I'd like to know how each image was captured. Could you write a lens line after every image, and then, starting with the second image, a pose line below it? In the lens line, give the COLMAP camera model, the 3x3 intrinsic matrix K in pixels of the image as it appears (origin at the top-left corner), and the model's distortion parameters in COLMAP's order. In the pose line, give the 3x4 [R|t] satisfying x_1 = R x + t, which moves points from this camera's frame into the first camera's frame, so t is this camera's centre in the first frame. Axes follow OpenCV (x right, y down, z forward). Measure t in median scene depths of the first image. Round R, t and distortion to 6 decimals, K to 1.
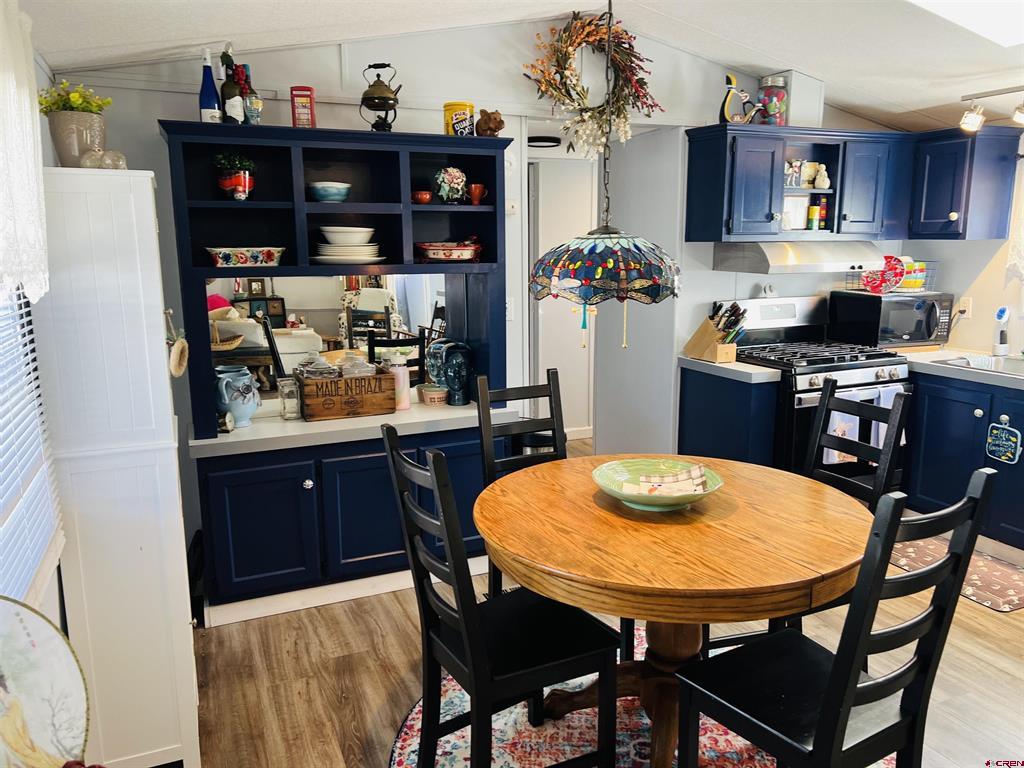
lens RADIAL K [[762.7, 0, 526.7], [0, 762.7, 386.8], [0, 0, 1]] dist [0.059022, -0.065477]
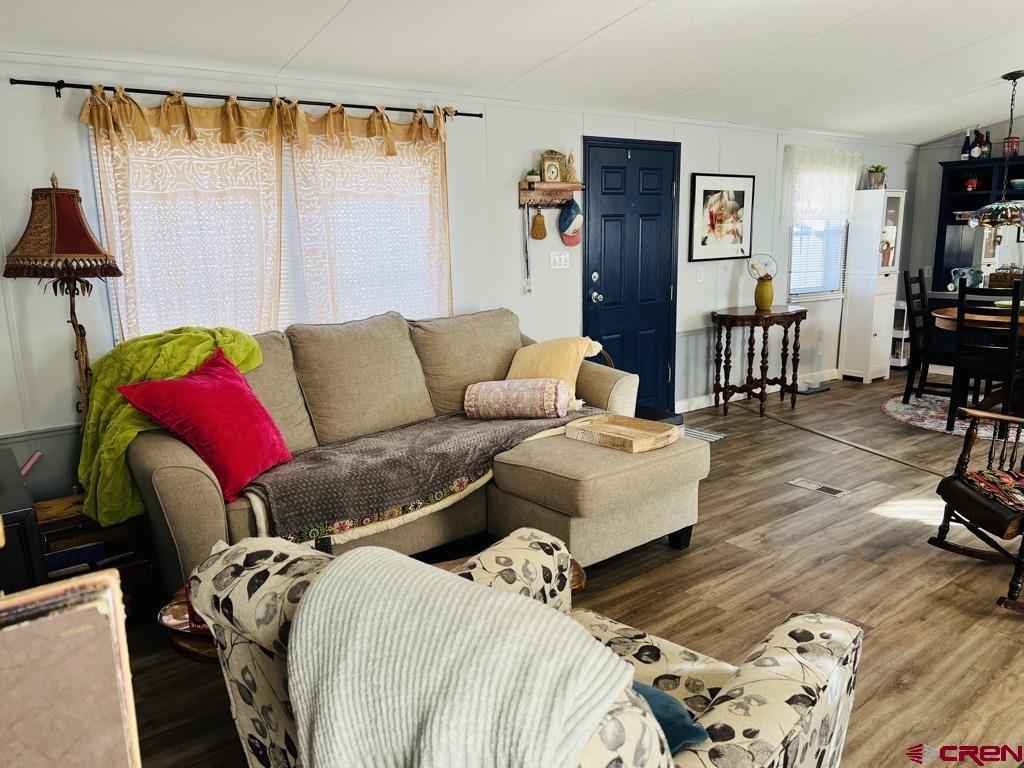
lens RADIAL K [[762.7, 0, 516.2], [0, 762.7, 383.7], [0, 0, 1]] dist [0.059022, -0.065477]
pose [[0.245539, 0.193102, -0.949959, 1.488373], [-0.162701, 0.974267, 0.155989, 0.171139], [0.955635, 0.116258, 0.270638, -0.812885]]
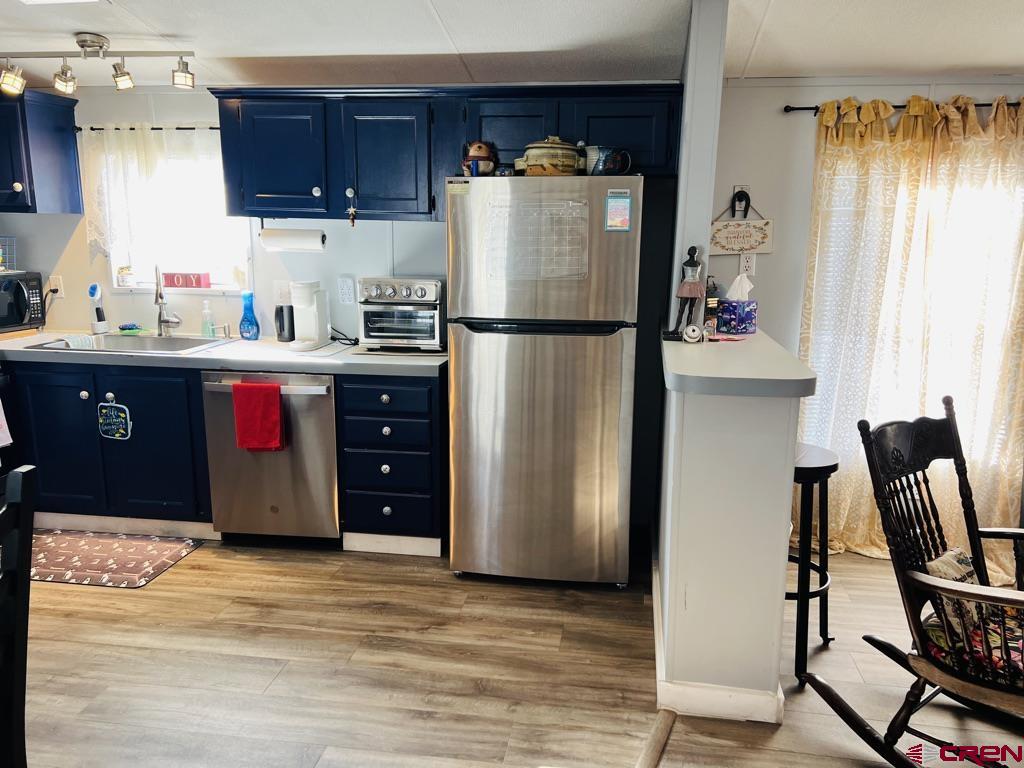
lens RADIAL K [[762.7, 0, 518.2], [0, 762.7, 392.0], [0, 0, 1]] dist [0.059022, -0.065477]
pose [[0.537124, -0.165880, 0.827032, 0.090330], [0.140246, 0.984388, 0.106357, 0.004201], [-0.831763, 0.058862, 0.552002, 0.022534]]
